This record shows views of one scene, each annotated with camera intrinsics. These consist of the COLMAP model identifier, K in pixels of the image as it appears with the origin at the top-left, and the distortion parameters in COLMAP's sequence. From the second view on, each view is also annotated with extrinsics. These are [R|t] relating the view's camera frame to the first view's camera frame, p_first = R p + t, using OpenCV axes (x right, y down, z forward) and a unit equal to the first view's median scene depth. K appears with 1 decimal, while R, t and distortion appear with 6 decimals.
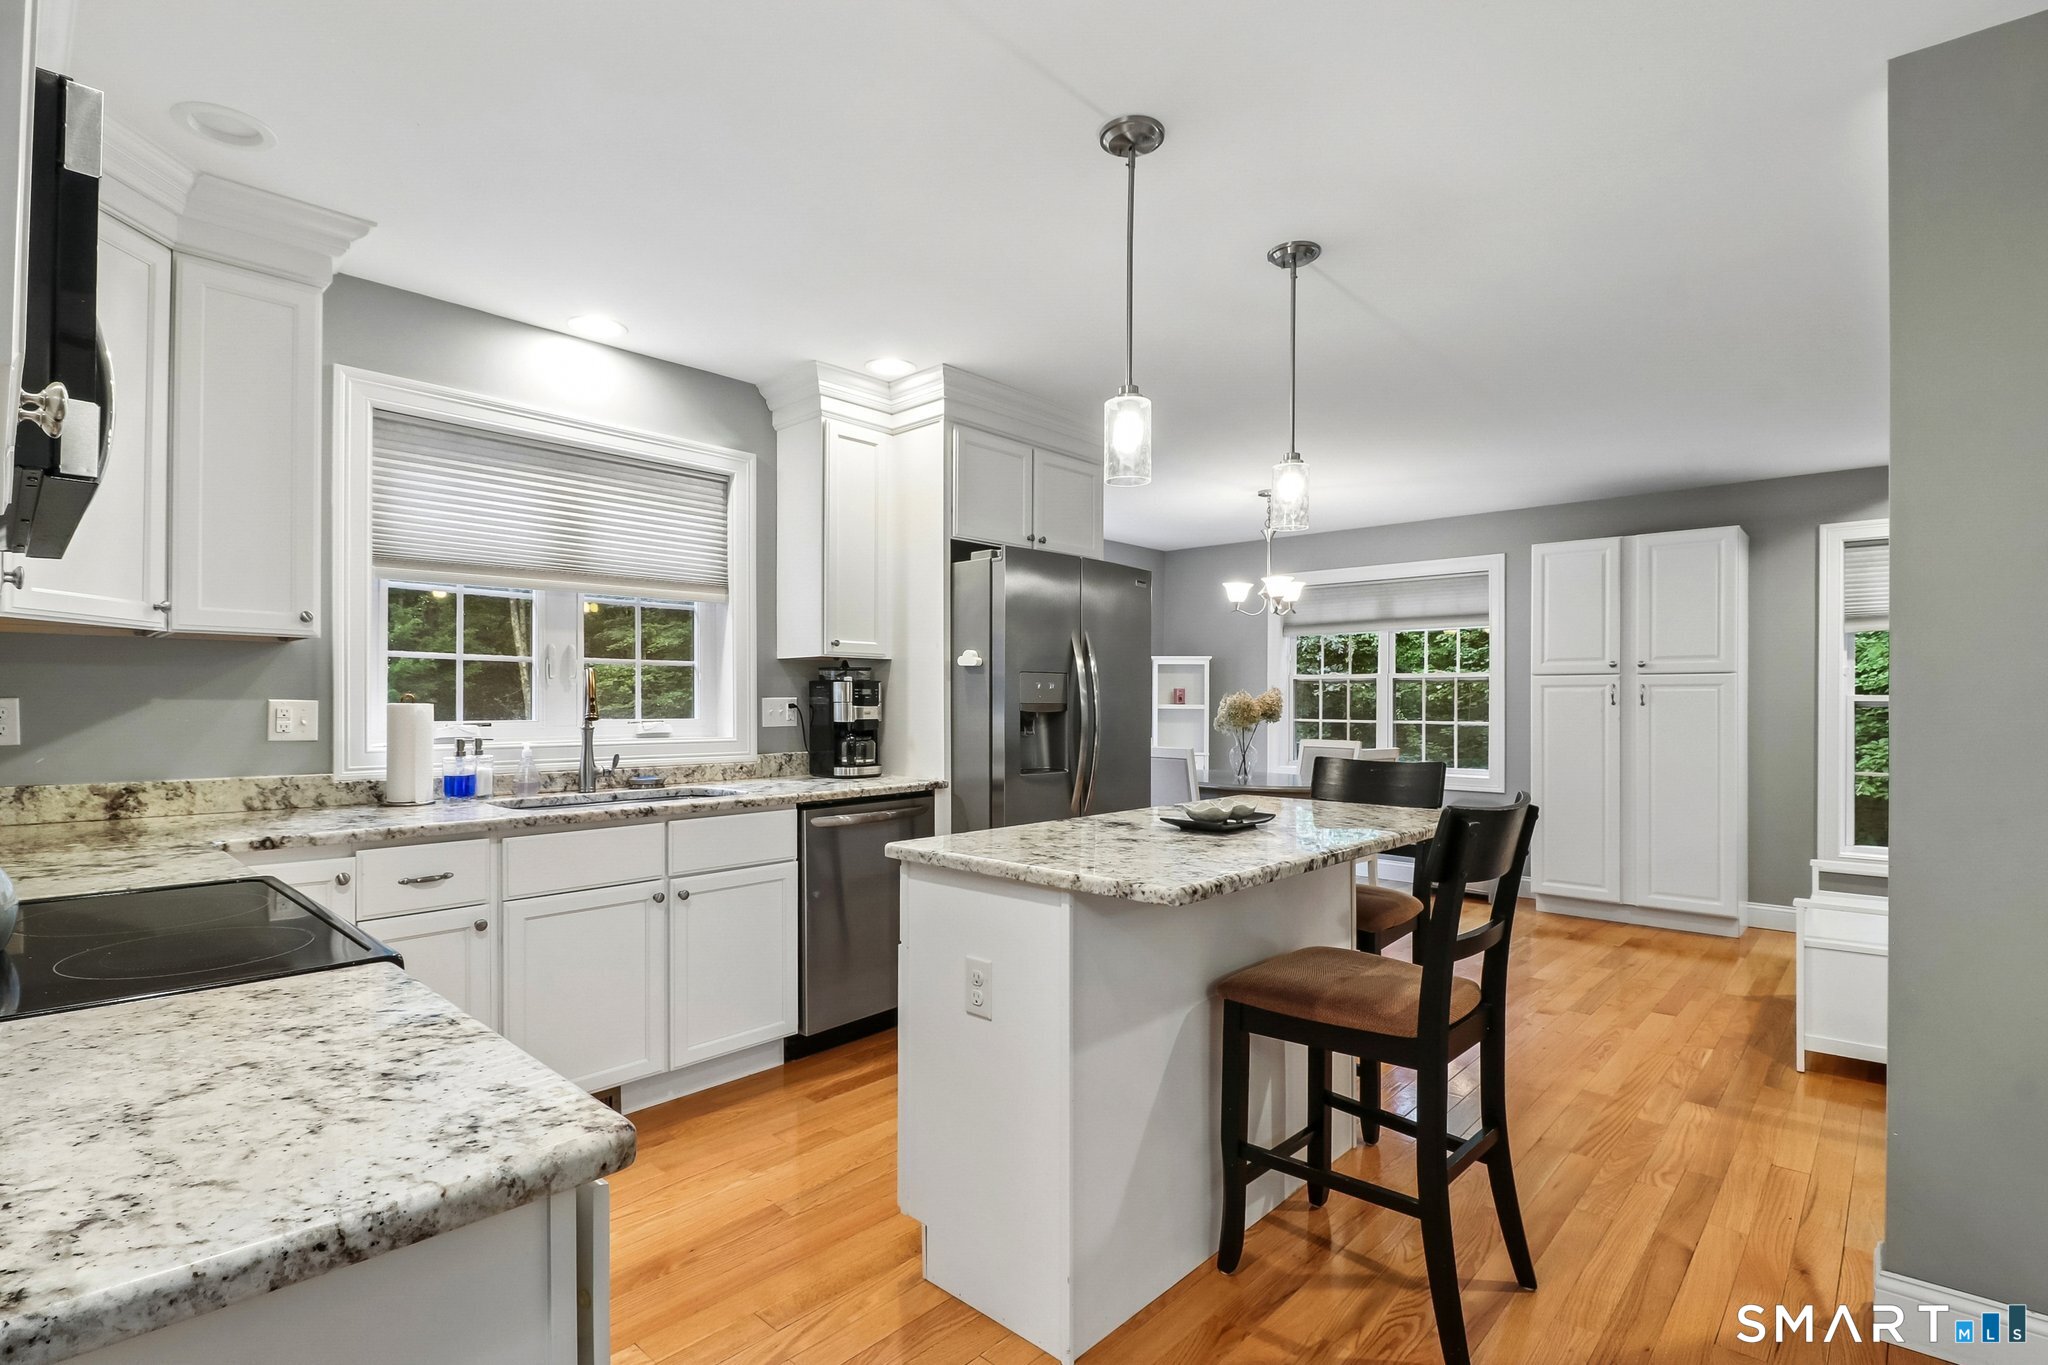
lens RADIAL K [[972.0, 0, 1026.7], [0, 972.0, 692.5], [0, 0, 1]] dist [-0.000776, -0.000179]
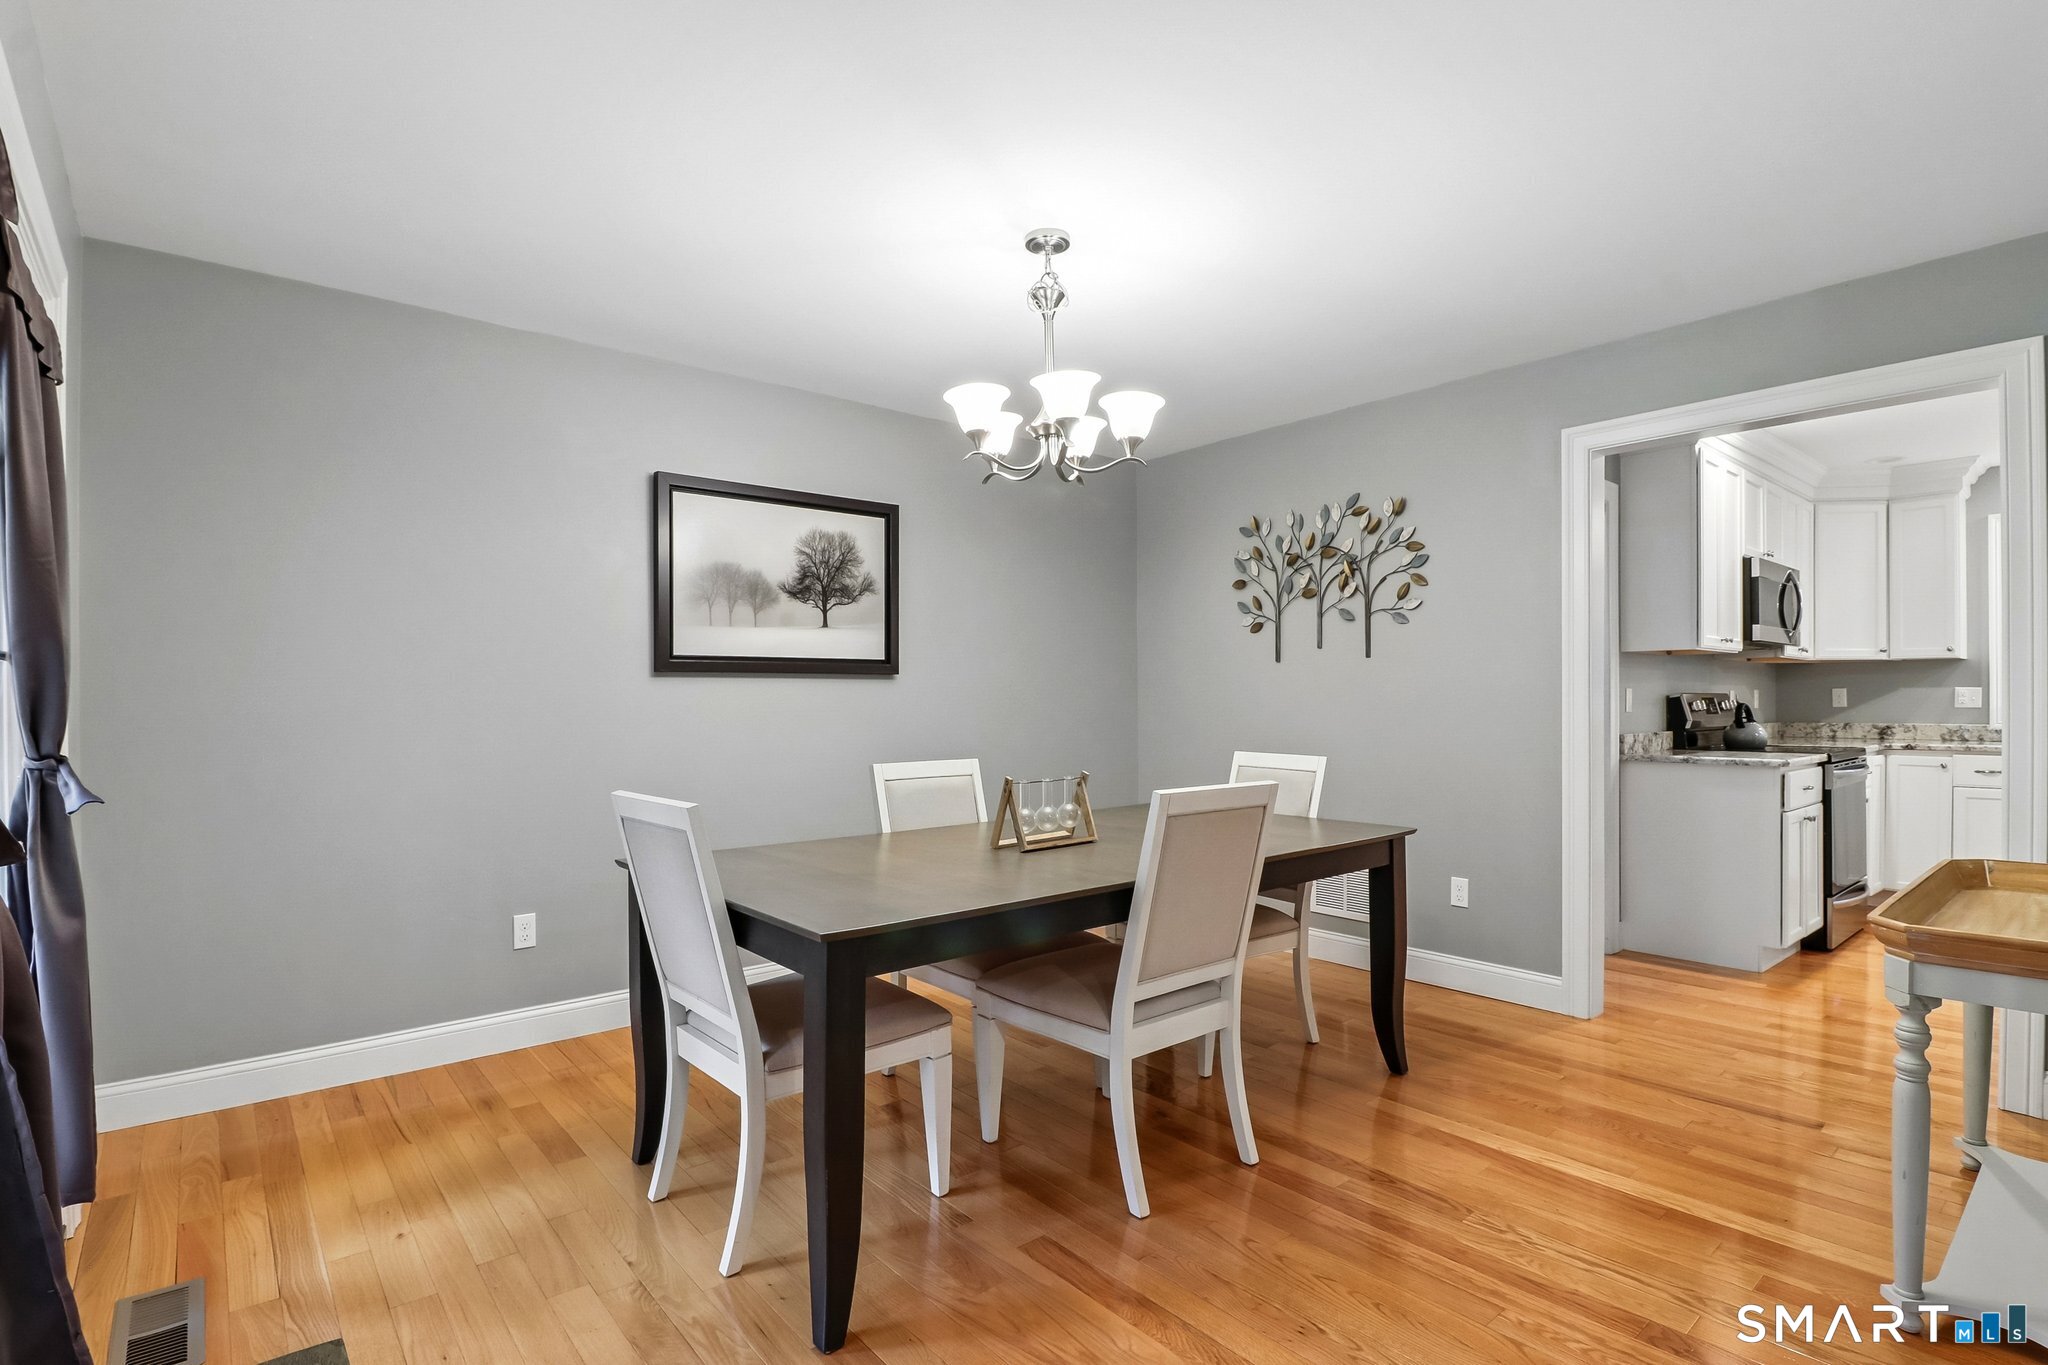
lens RADIAL K [[972.0, 0, 1026.7], [0, 972.0, 692.5], [0, 0, 1]] dist [-0.000776, -0.000179]
pose [[-0.118561, -0.011664, -0.992878, 1.533417], [0.017786, 0.999746, -0.013869, 0.011988], [0.992787, -0.019304, -0.118323, -0.727760]]
